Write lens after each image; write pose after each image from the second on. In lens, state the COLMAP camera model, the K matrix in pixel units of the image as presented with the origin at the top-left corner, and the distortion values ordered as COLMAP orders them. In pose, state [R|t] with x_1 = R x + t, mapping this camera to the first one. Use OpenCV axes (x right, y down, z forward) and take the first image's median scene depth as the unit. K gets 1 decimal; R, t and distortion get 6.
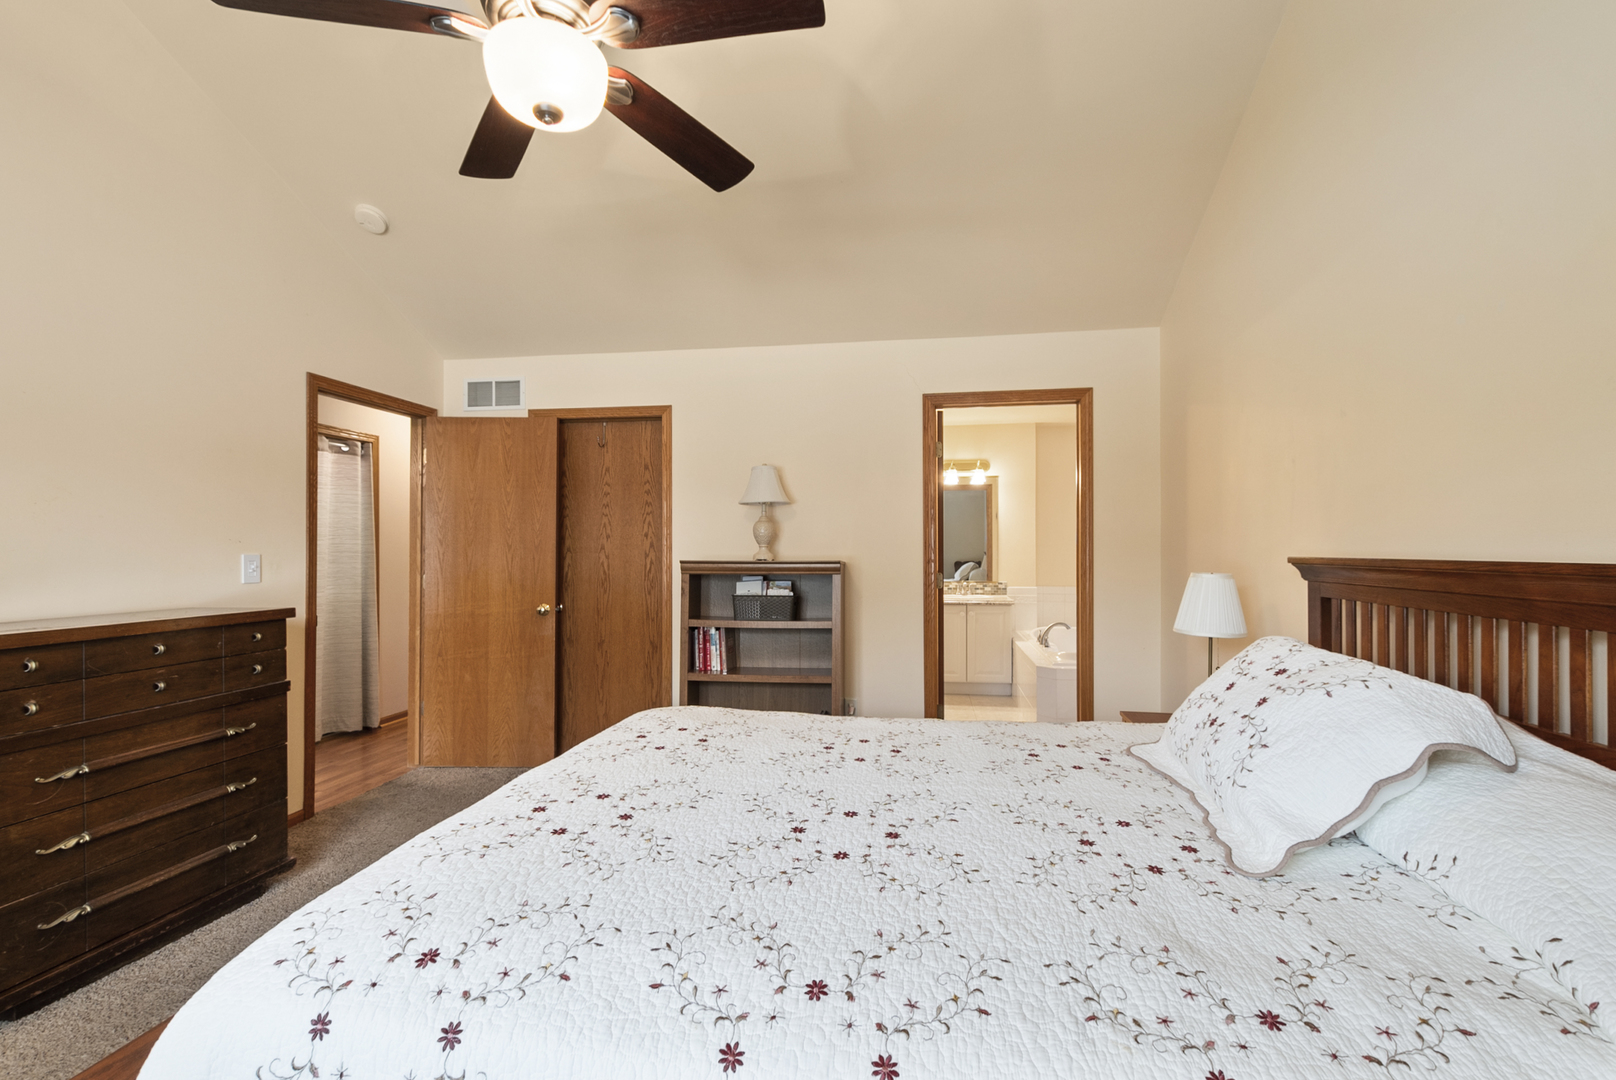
lens RADIAL K [[711.4, 0, 814.0], [0, 711.4, 542.6], [0, 0, 1]] dist [0.008217, -0.003085]
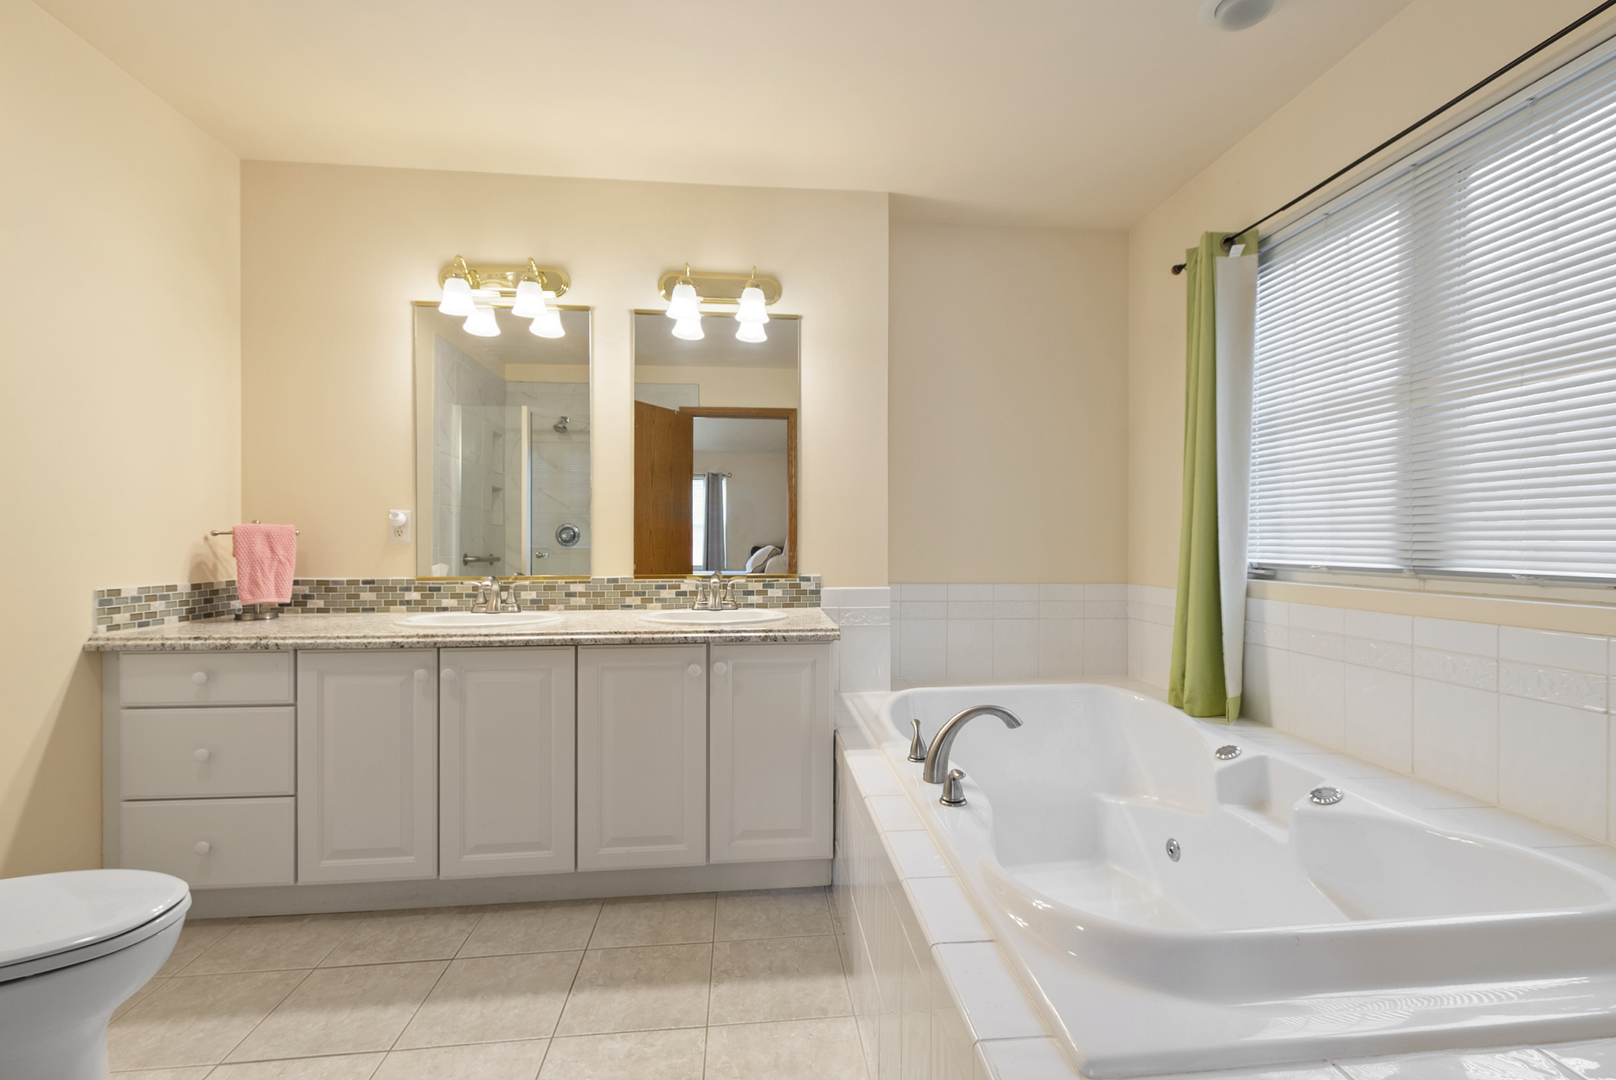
lens RADIAL K [[711.4, 0, 815.7], [0, 711.4, 541.0], [0, 0, 1]] dist [0.008217, -0.003085]
pose [[0.966269, -0.001075, 0.257533, 0.163226], [-0.001013, 0.999968, 0.007977, 0.032628], [-0.257533, -0.007969, 0.966237, 0.607160]]
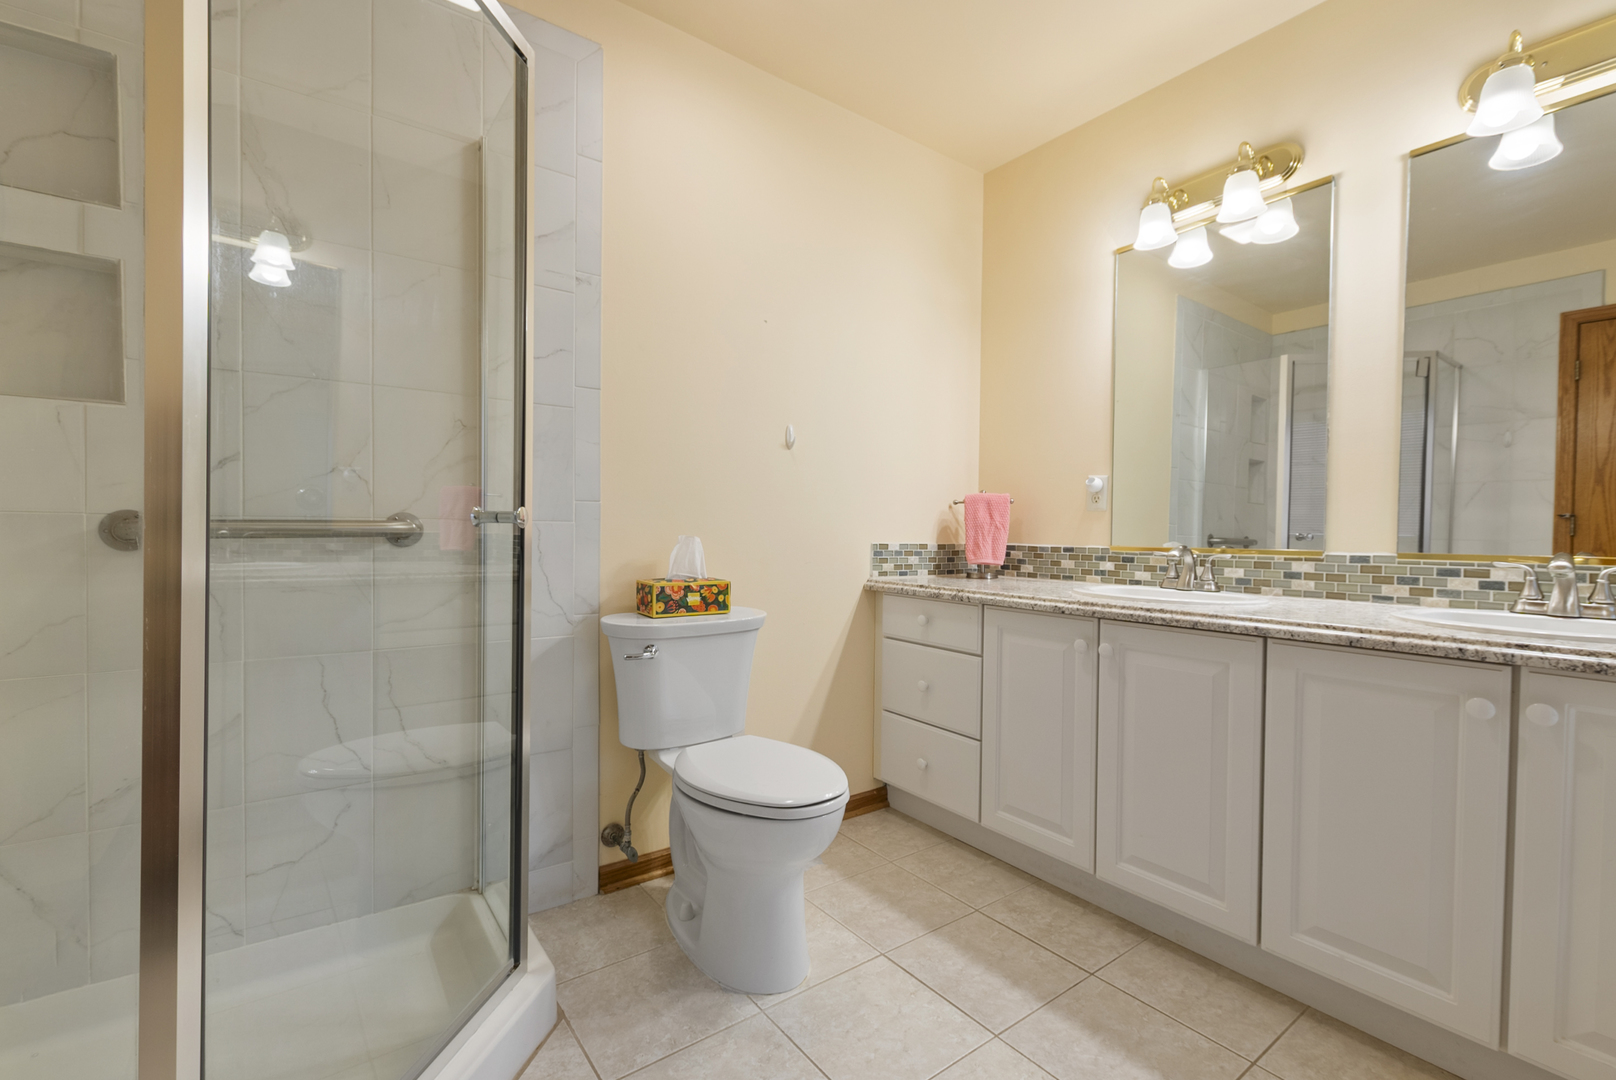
lens RADIAL K [[711.4, 0, 806.7], [0, 711.4, 540.1], [0, 0, 1]] dist [0.008217, -0.003085]
pose [[0.719276, 0.021089, -0.694405, 0.195285], [-0.008587, 0.999733, 0.021467, 0.047058], [0.694672, -0.009478, 0.719264, 0.674586]]
